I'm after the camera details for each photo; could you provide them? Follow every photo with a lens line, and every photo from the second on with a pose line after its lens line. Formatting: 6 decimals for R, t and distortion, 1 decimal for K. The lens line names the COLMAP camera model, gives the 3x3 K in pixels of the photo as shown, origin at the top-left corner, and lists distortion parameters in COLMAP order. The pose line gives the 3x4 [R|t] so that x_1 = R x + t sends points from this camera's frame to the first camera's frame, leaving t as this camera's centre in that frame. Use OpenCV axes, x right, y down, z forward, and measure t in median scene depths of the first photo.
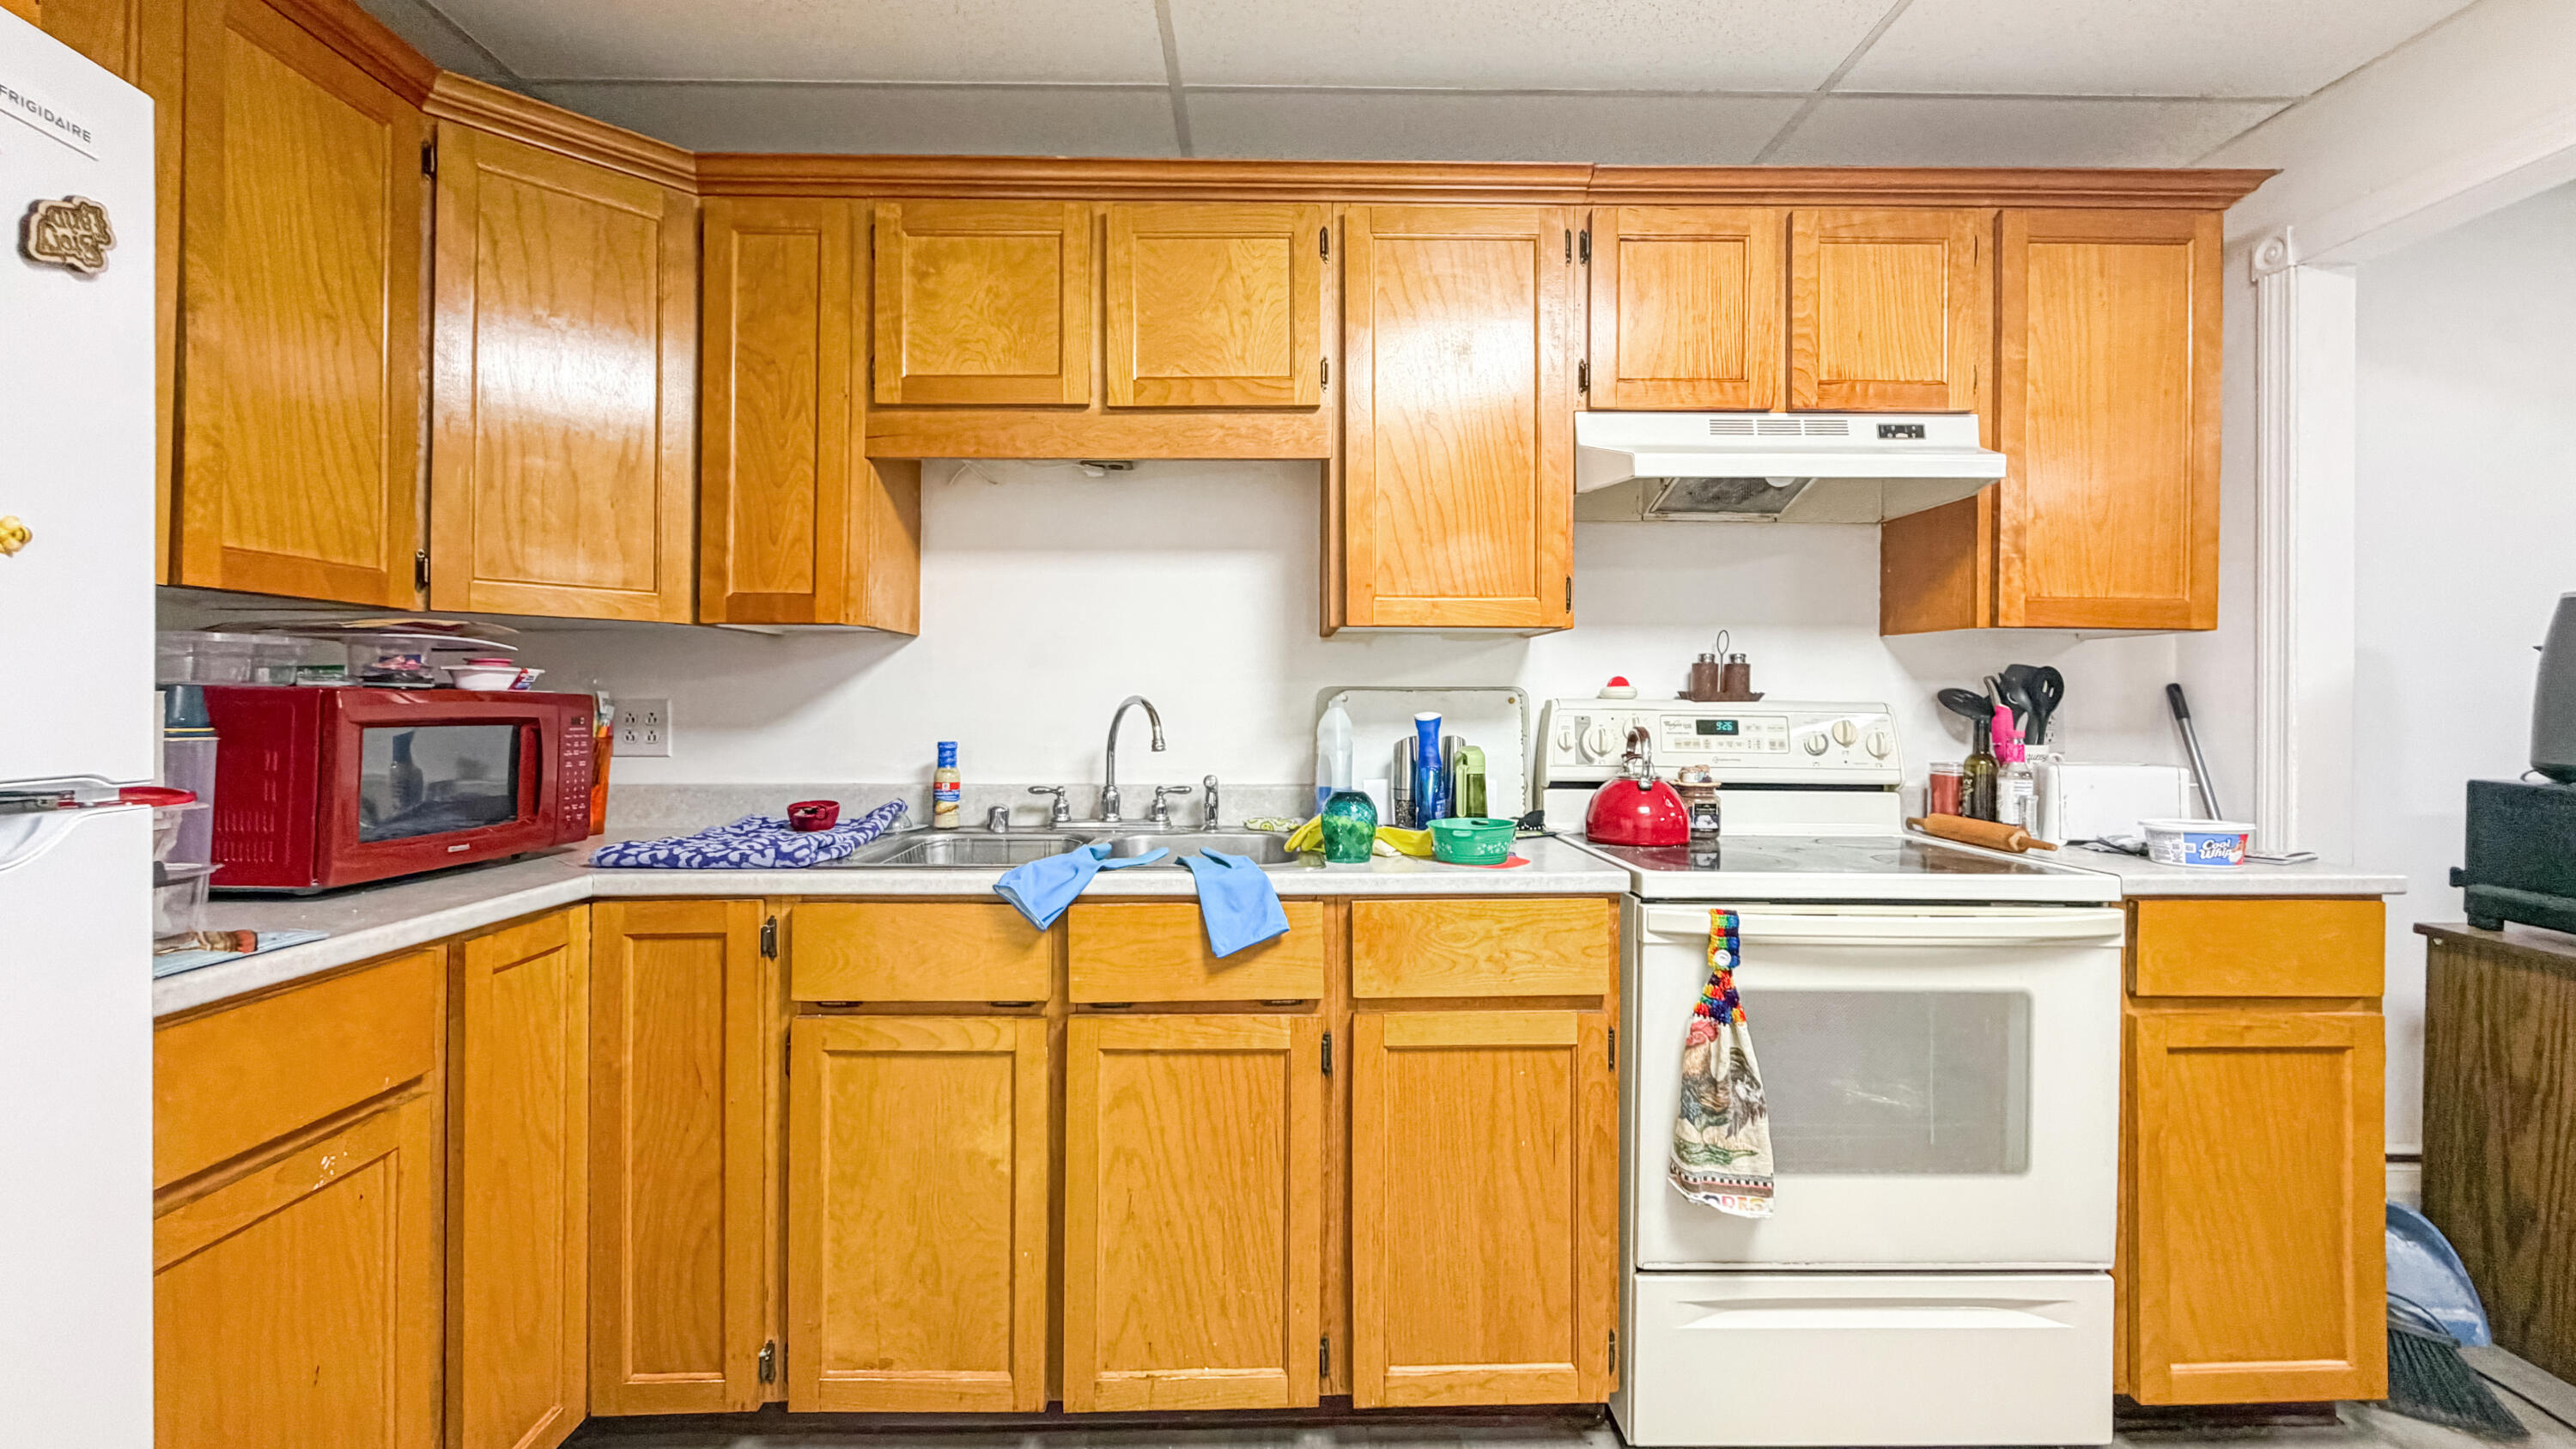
lens RADIAL K [[1045.2, 0, 1282.9], [0, 1045.2, 699.3], [0, 0, 1]] dist [0.000465, -0.000033]
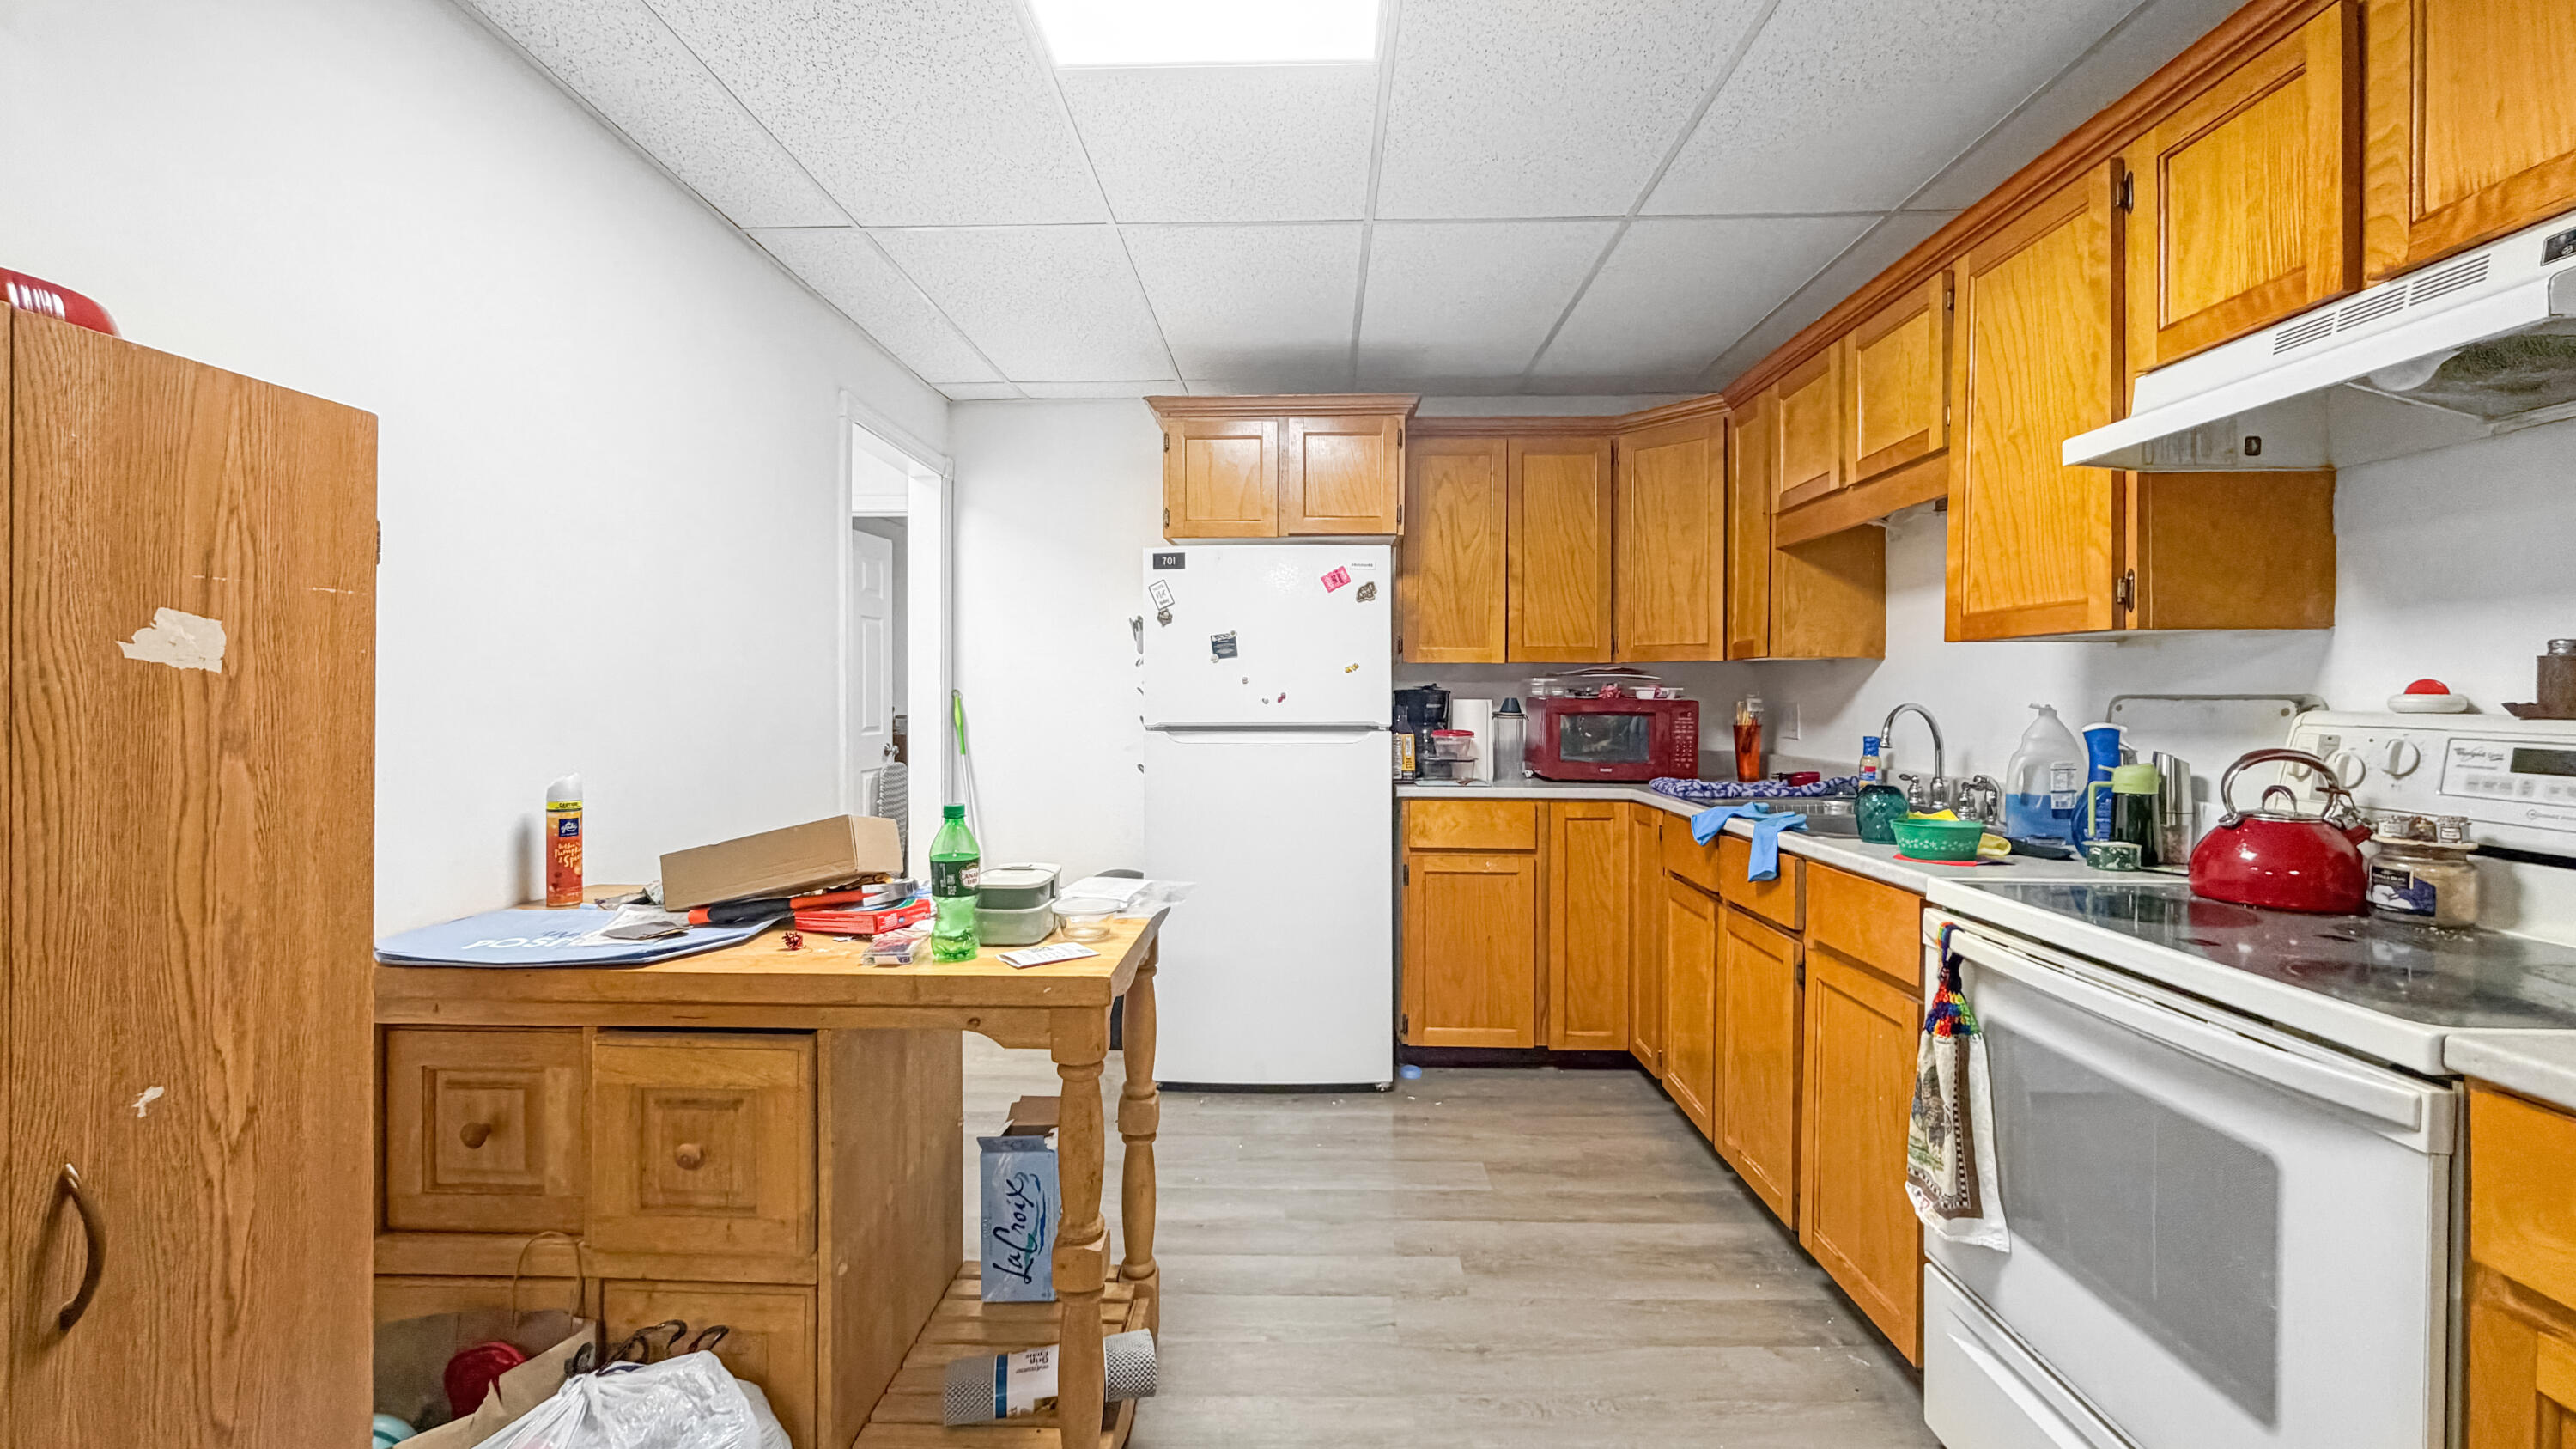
lens RADIAL K [[1045.2, 0, 1282.9], [0, 1045.2, 699.3], [0, 0, 1]] dist [0.000465, -0.000033]
pose [[-0.042571, 0.004804, -0.999082, 1.172357], [0.002910, 0.999985, 0.004684, -0.016315], [0.999089, -0.002708, -0.042584, 0.333046]]
